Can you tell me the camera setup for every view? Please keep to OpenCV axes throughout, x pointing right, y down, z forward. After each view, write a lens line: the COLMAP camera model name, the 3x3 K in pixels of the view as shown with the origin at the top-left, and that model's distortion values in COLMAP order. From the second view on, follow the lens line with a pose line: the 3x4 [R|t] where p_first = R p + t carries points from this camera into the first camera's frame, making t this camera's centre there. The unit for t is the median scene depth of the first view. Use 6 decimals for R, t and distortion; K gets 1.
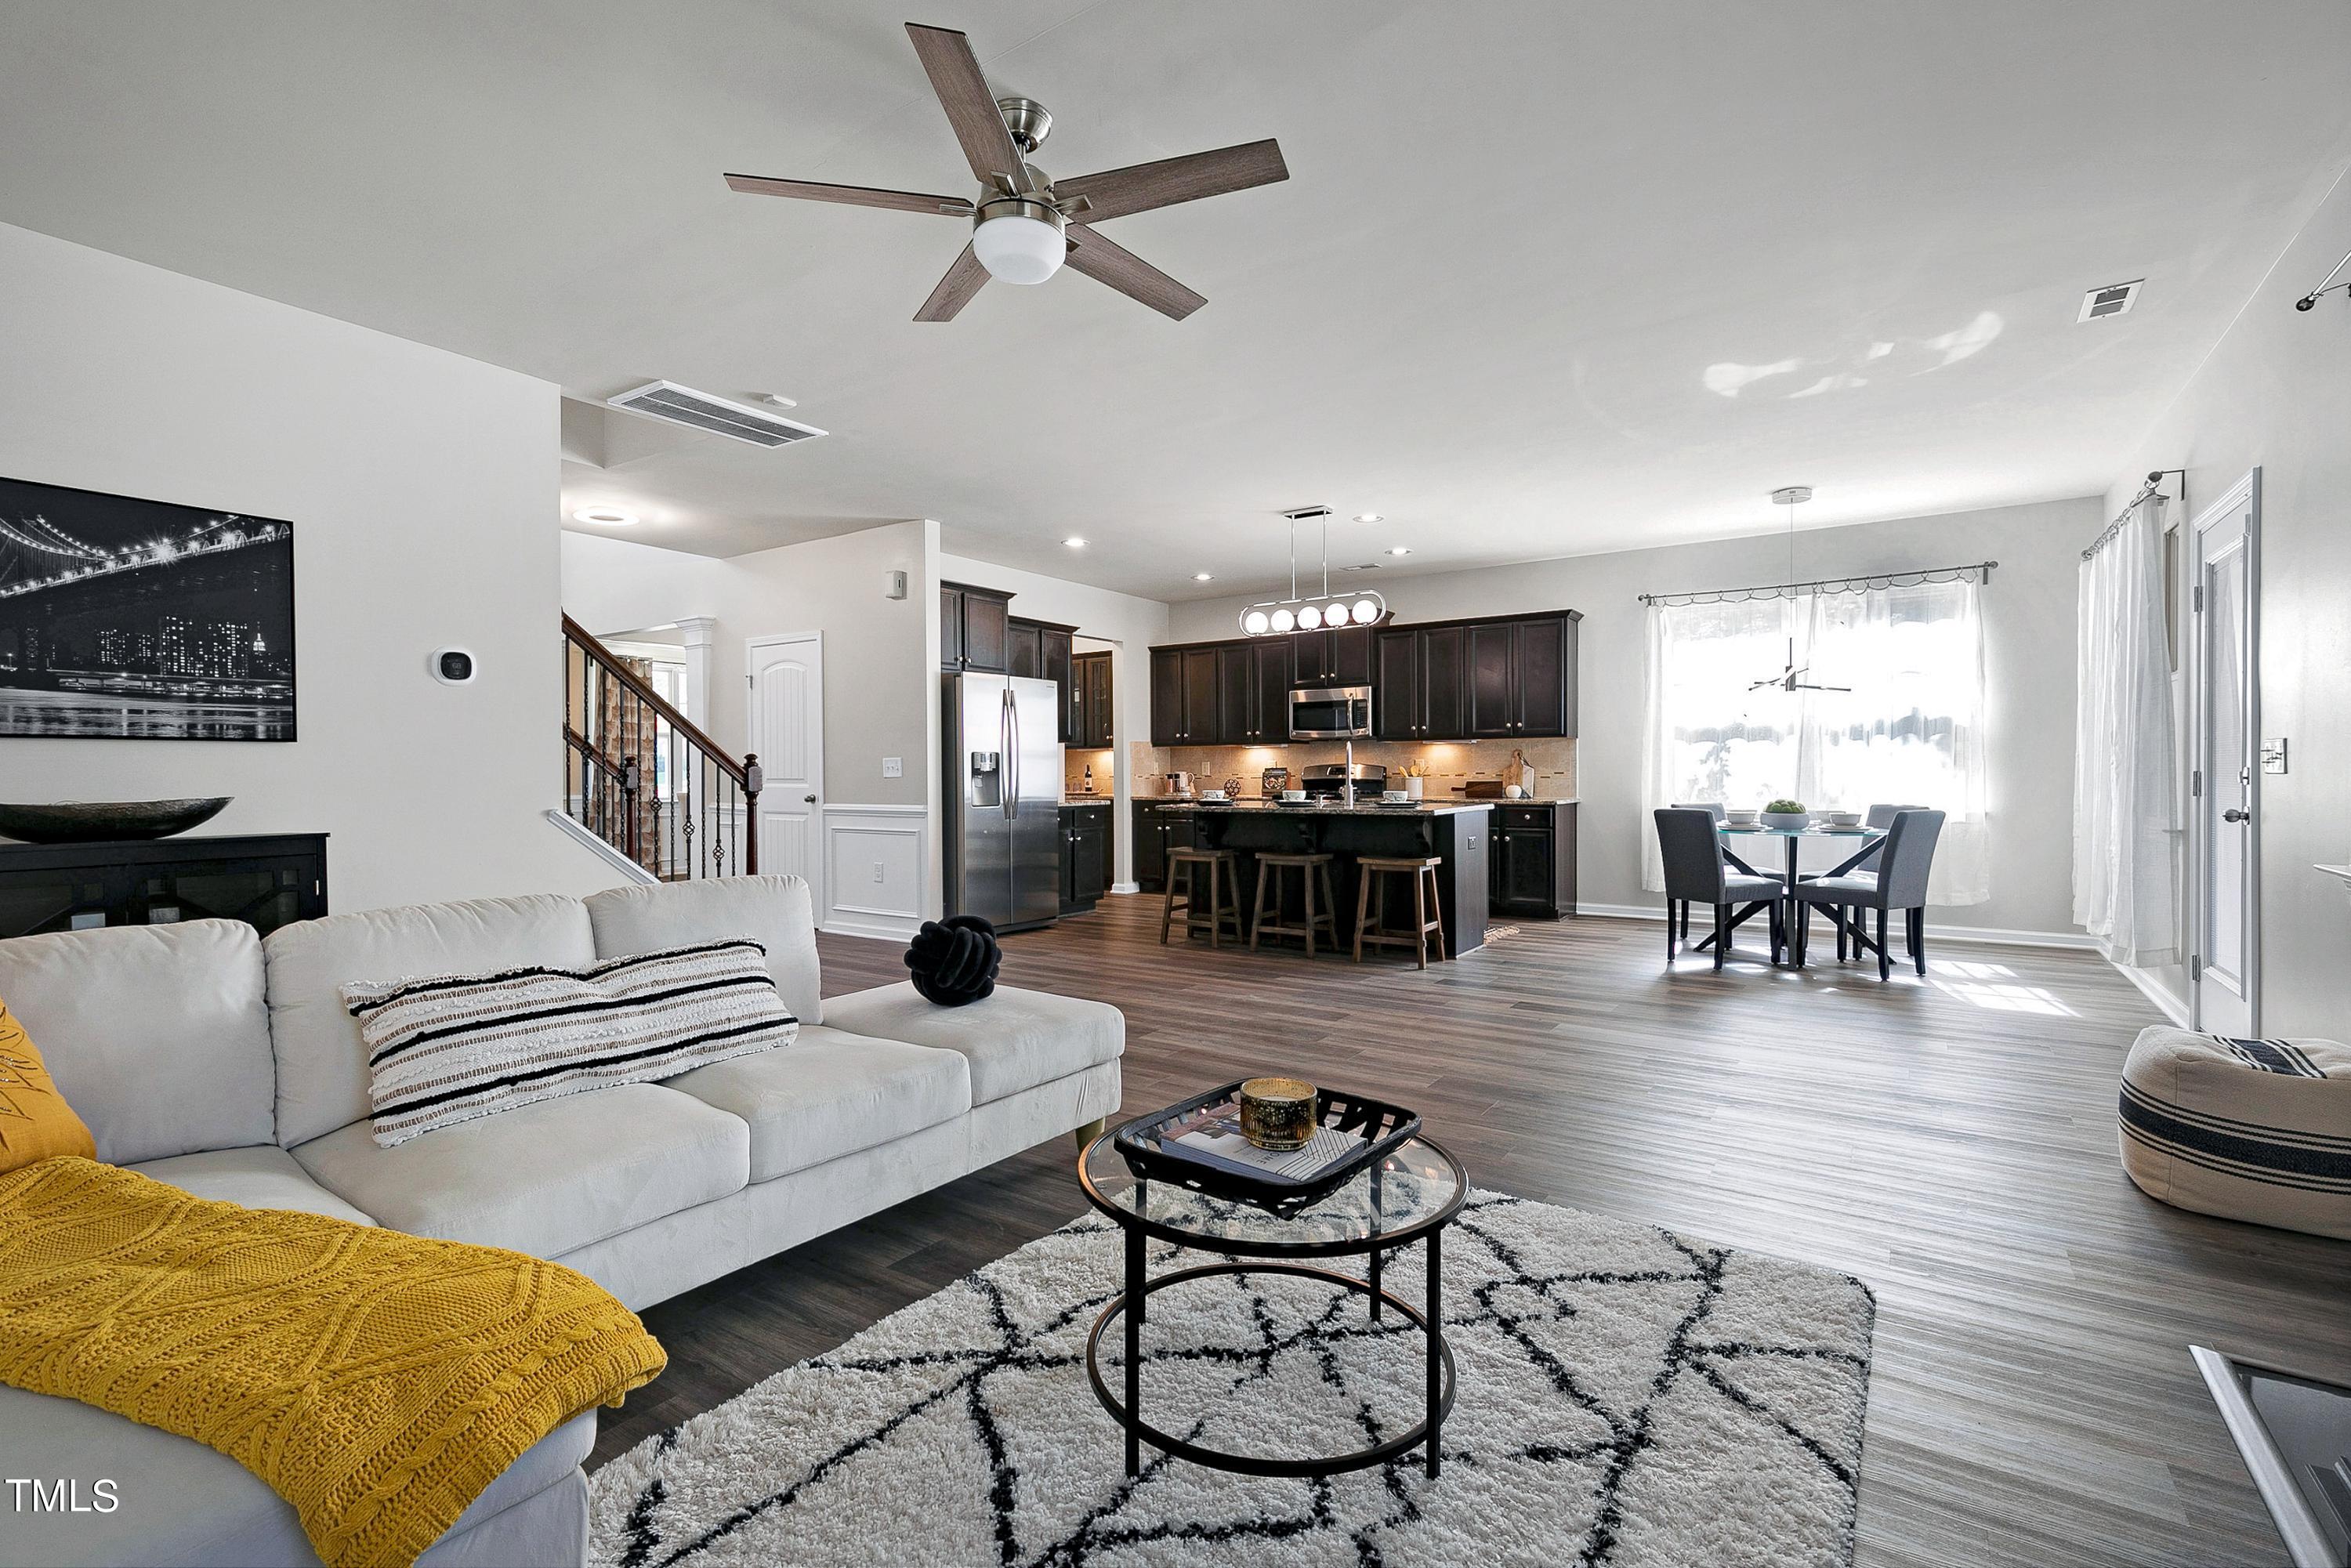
lens RADIAL K [[1064.1, 0, 1169.9], [0, 1064.1, 790.1], [0, 0, 1]] dist [0.004445, -0.001282]
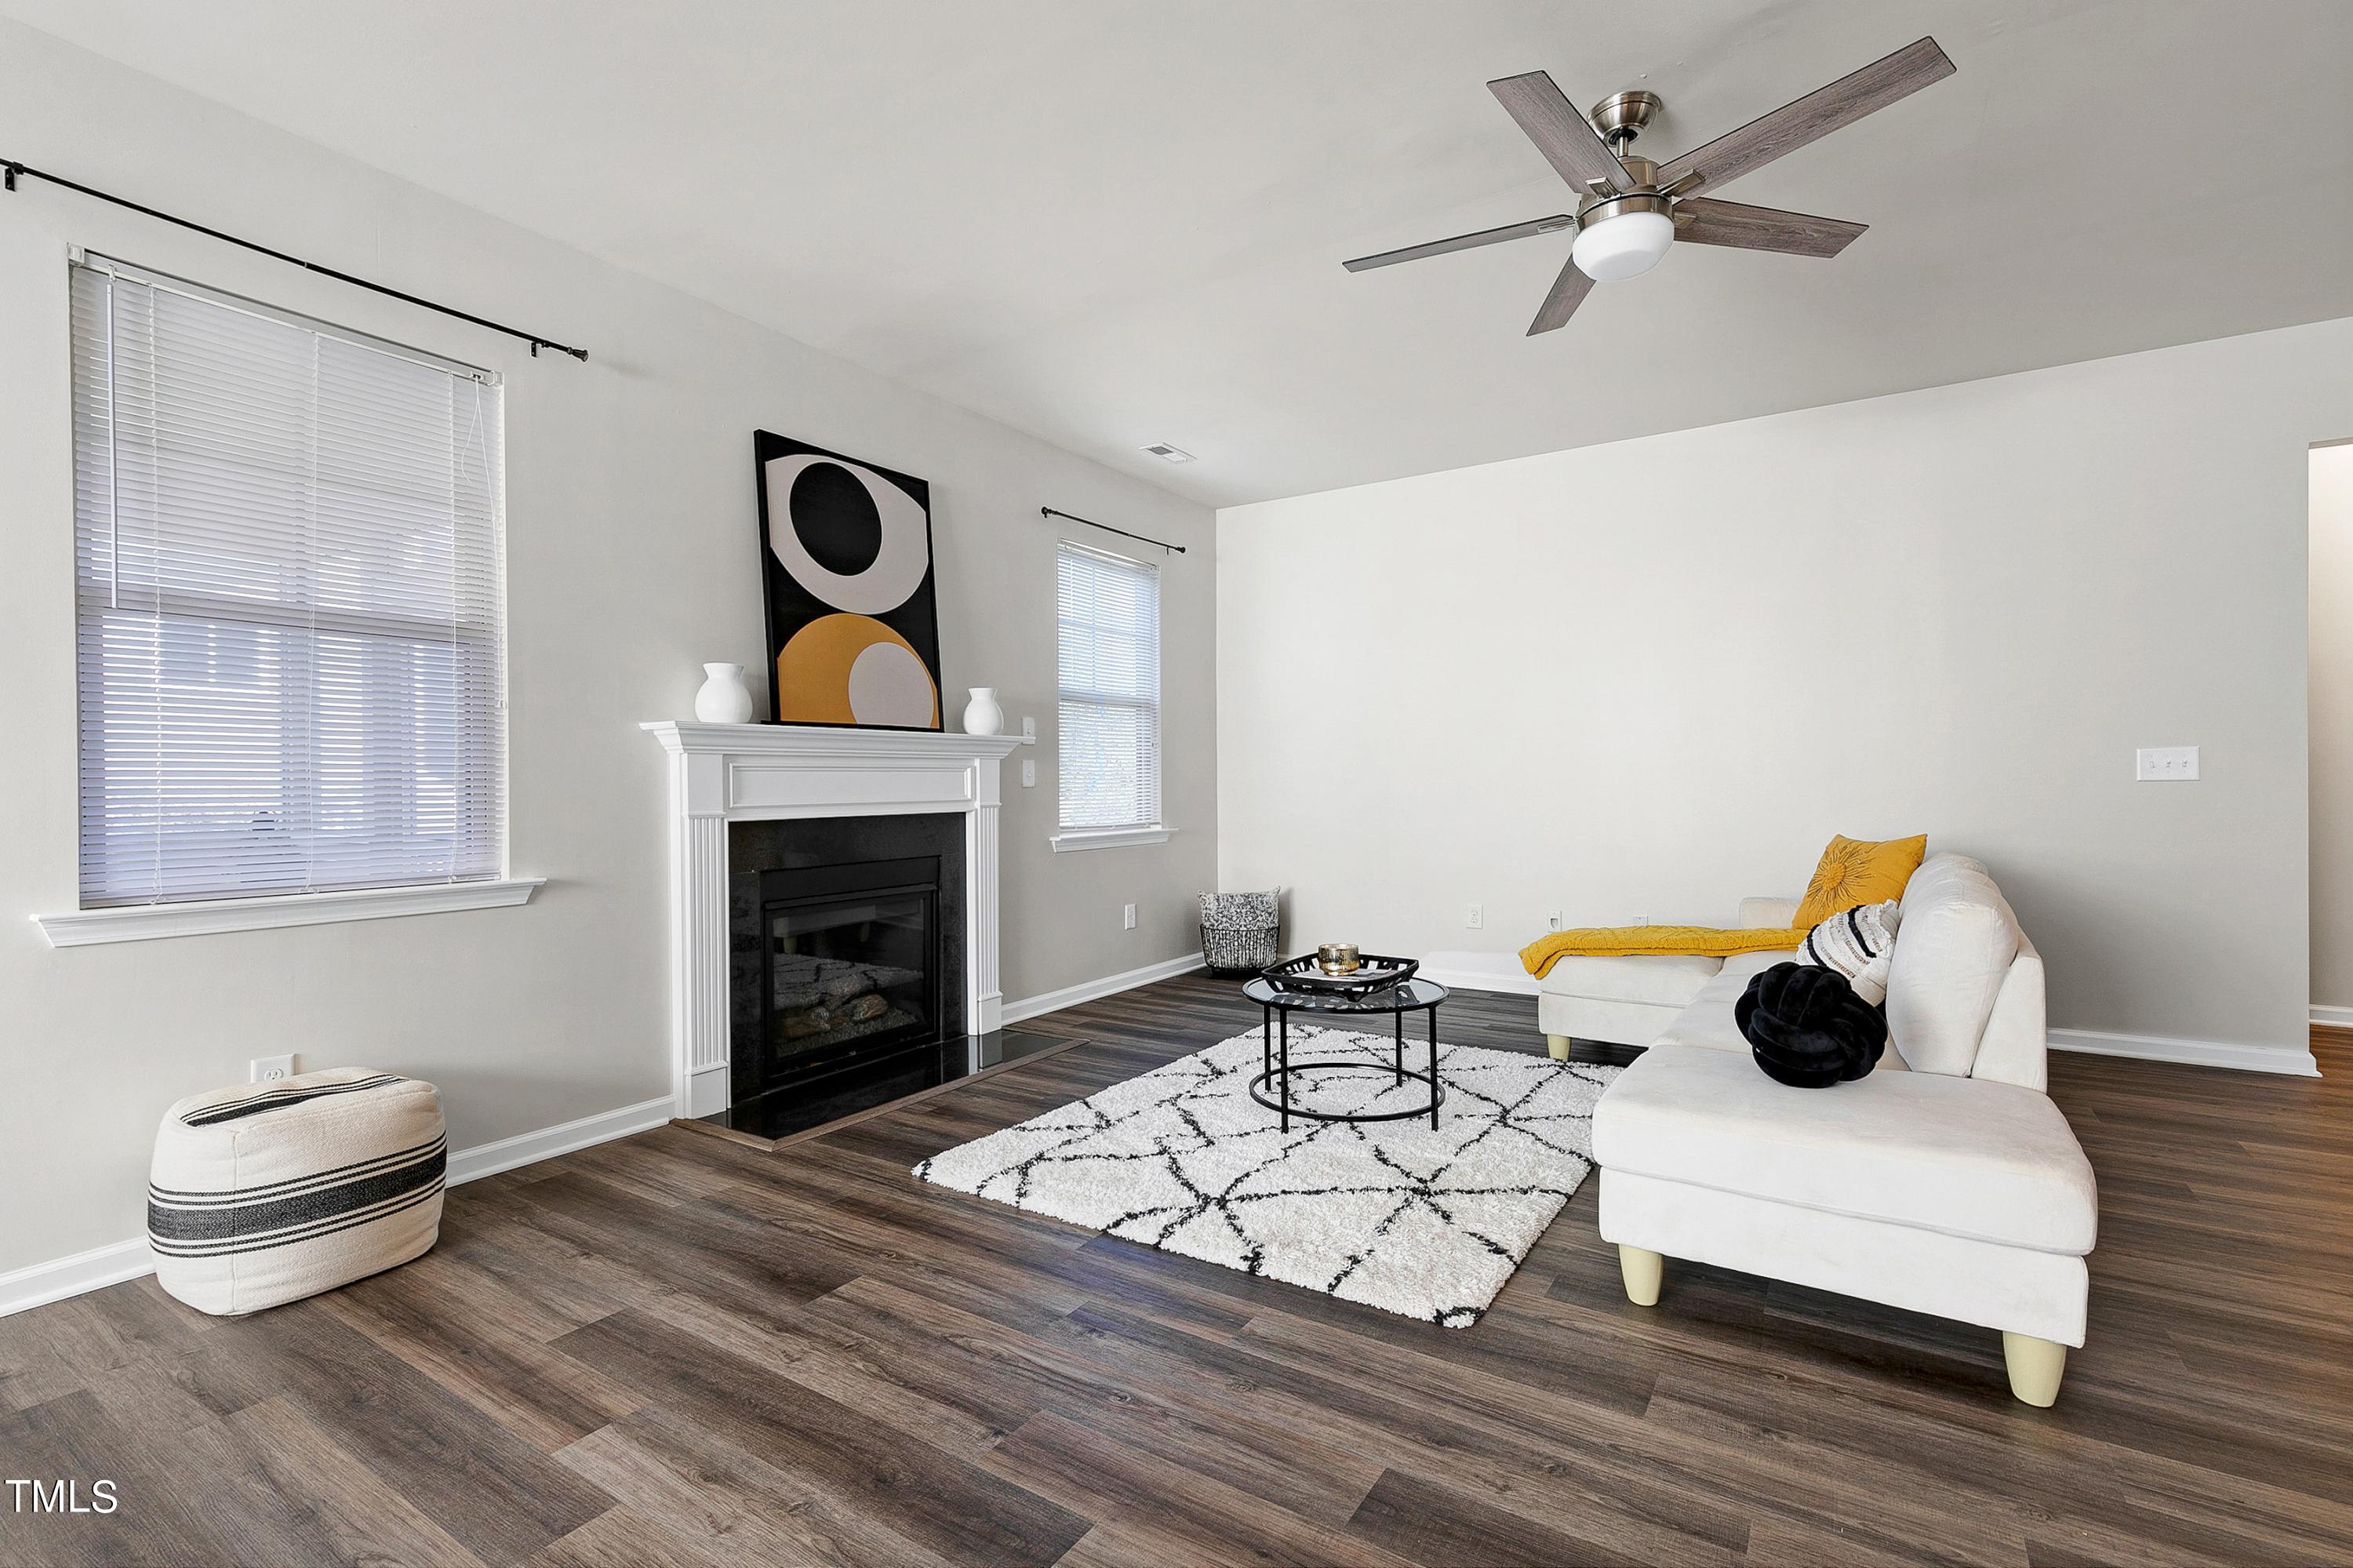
lens RADIAL K [[1065.1, 0, 1176.3], [0, 1065.1, 787.7], [0, 0, 1]] dist [0.004445, -0.001282]
pose [[-0.999479, 0.006876, -0.031533, 0.238739], [0.006300, 0.999812, 0.018325, -0.021337], [0.031653, 0.018117, -0.999335, 1.526378]]
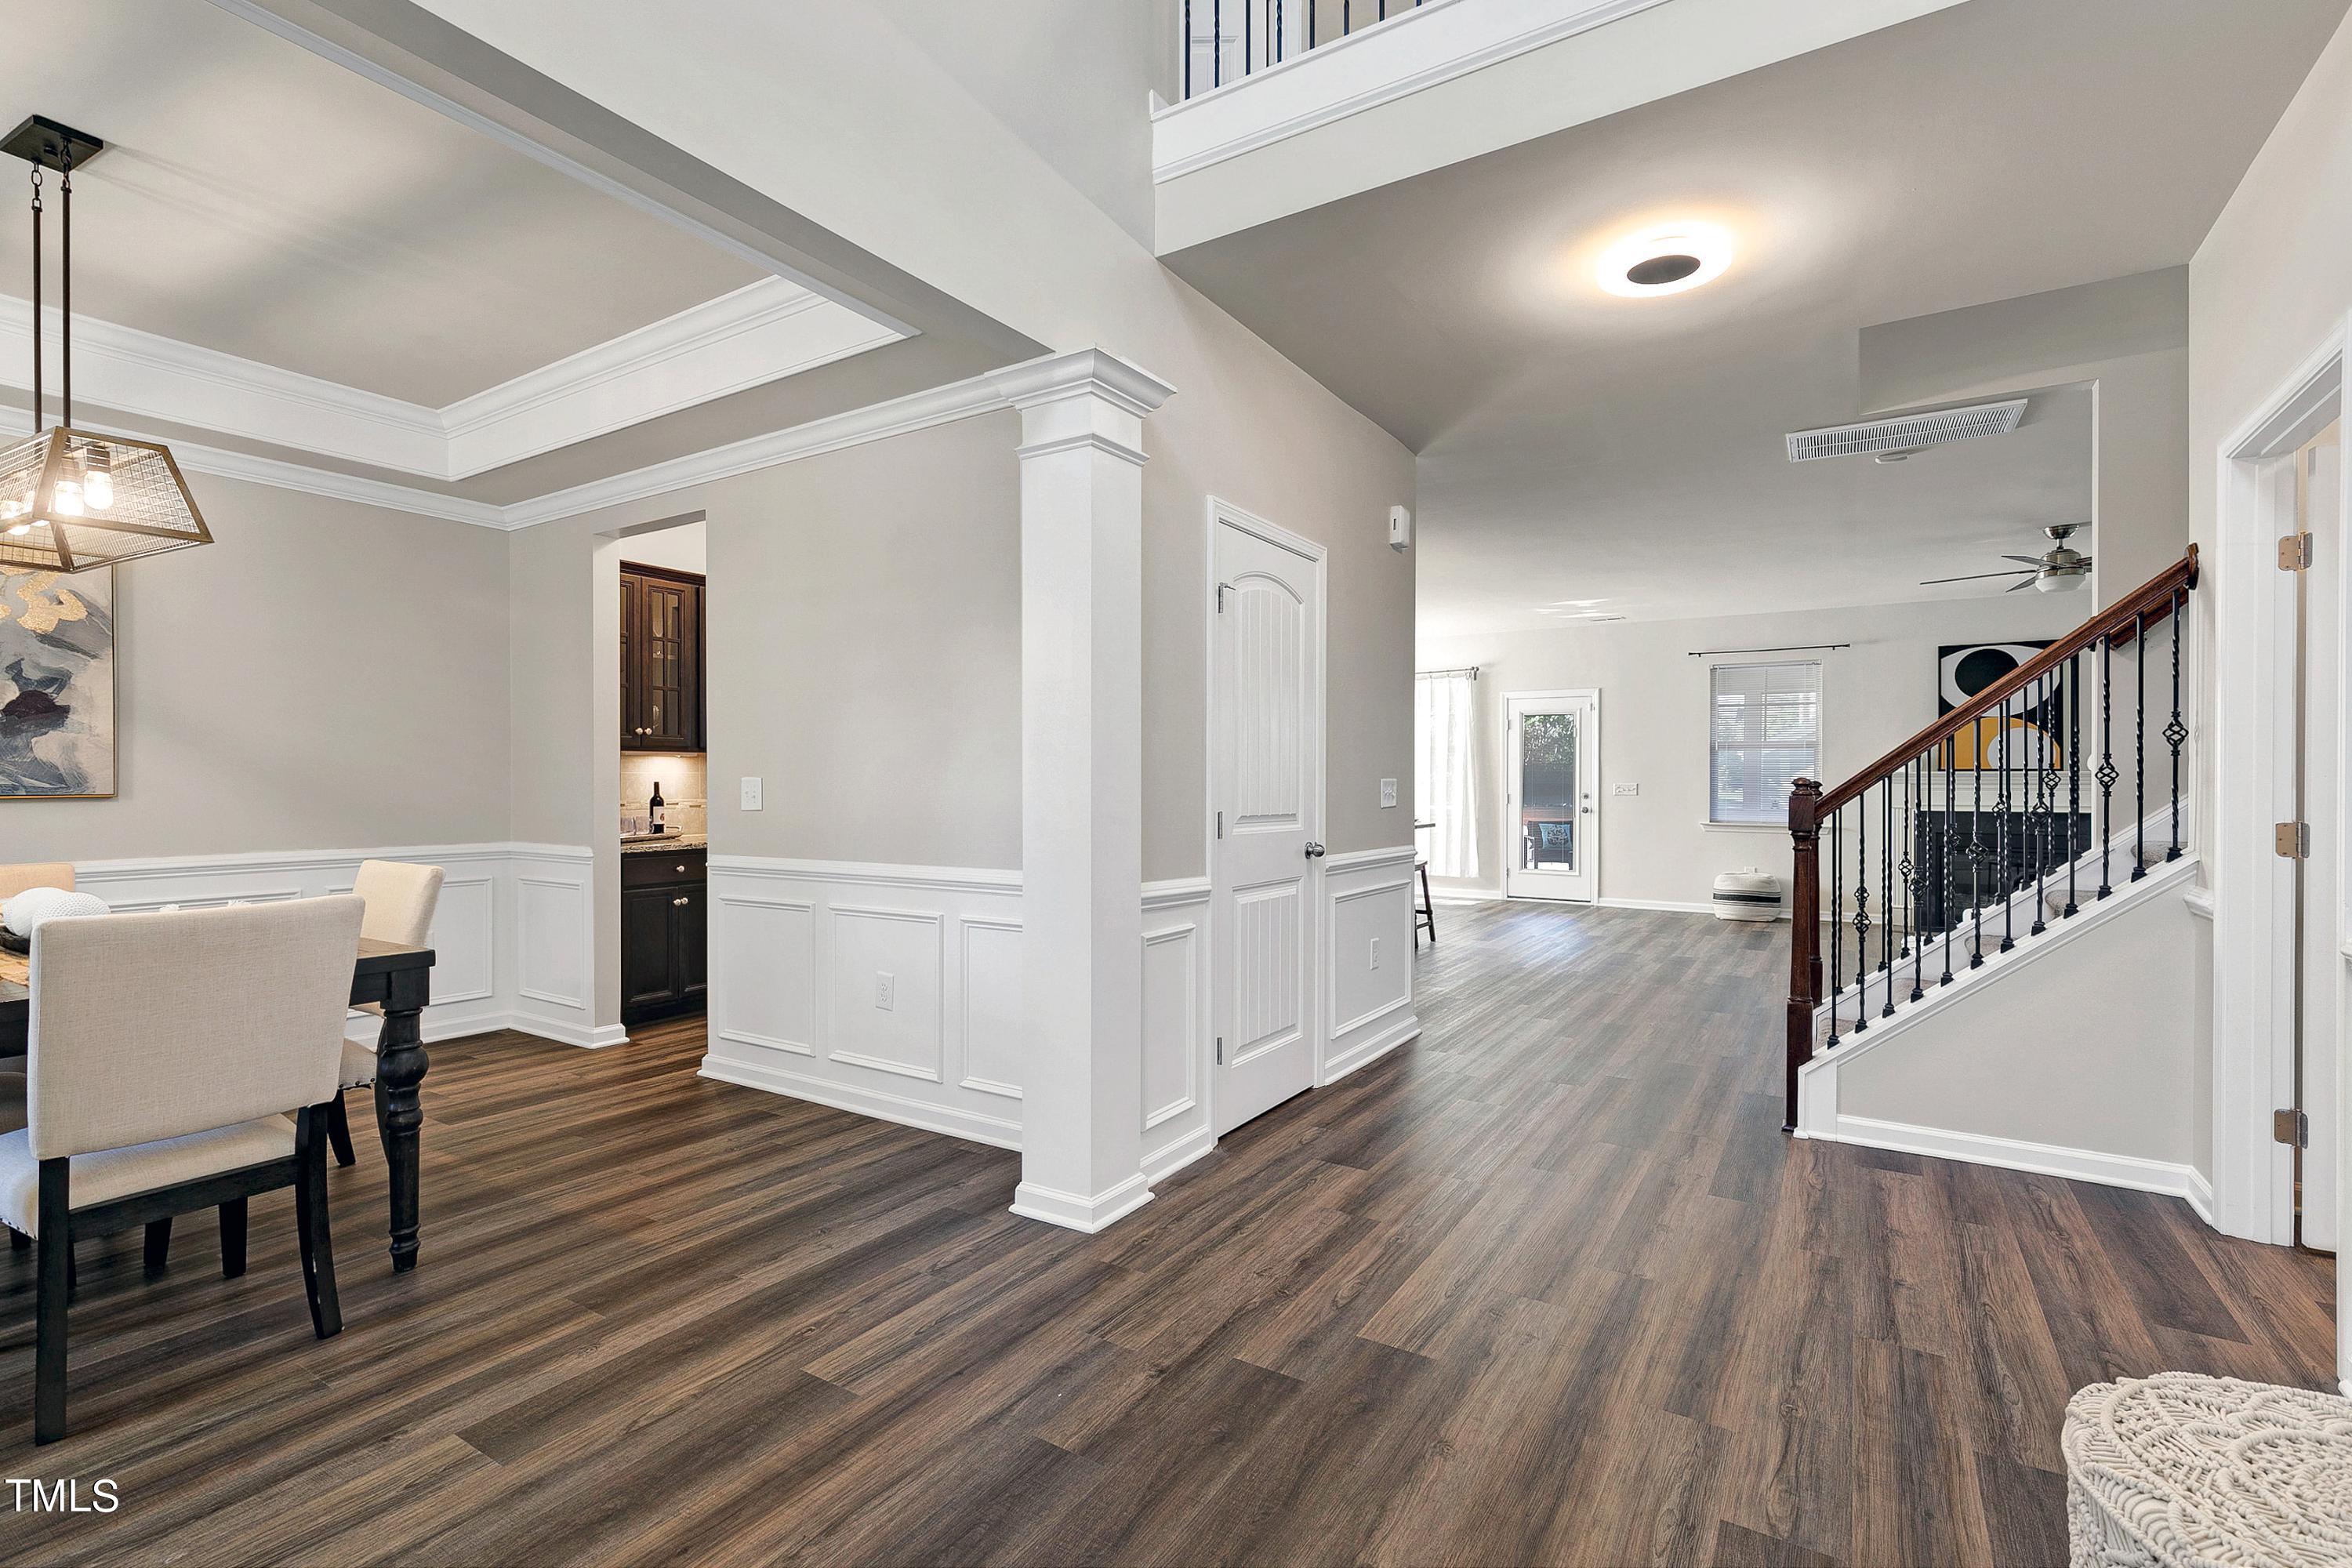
lens RADIAL K [[1064.6, 0, 1178.3], [0, 1064.6, 794.3], [0, 0, 1]] dist [0.004445, -0.001282]
pose [[-0.048032, -0.008661, 0.998808, -1.900713], [0.006381, 0.999939, 0.008978, -0.045745], [-0.998825, 0.006804, -0.047974, 2.398329]]
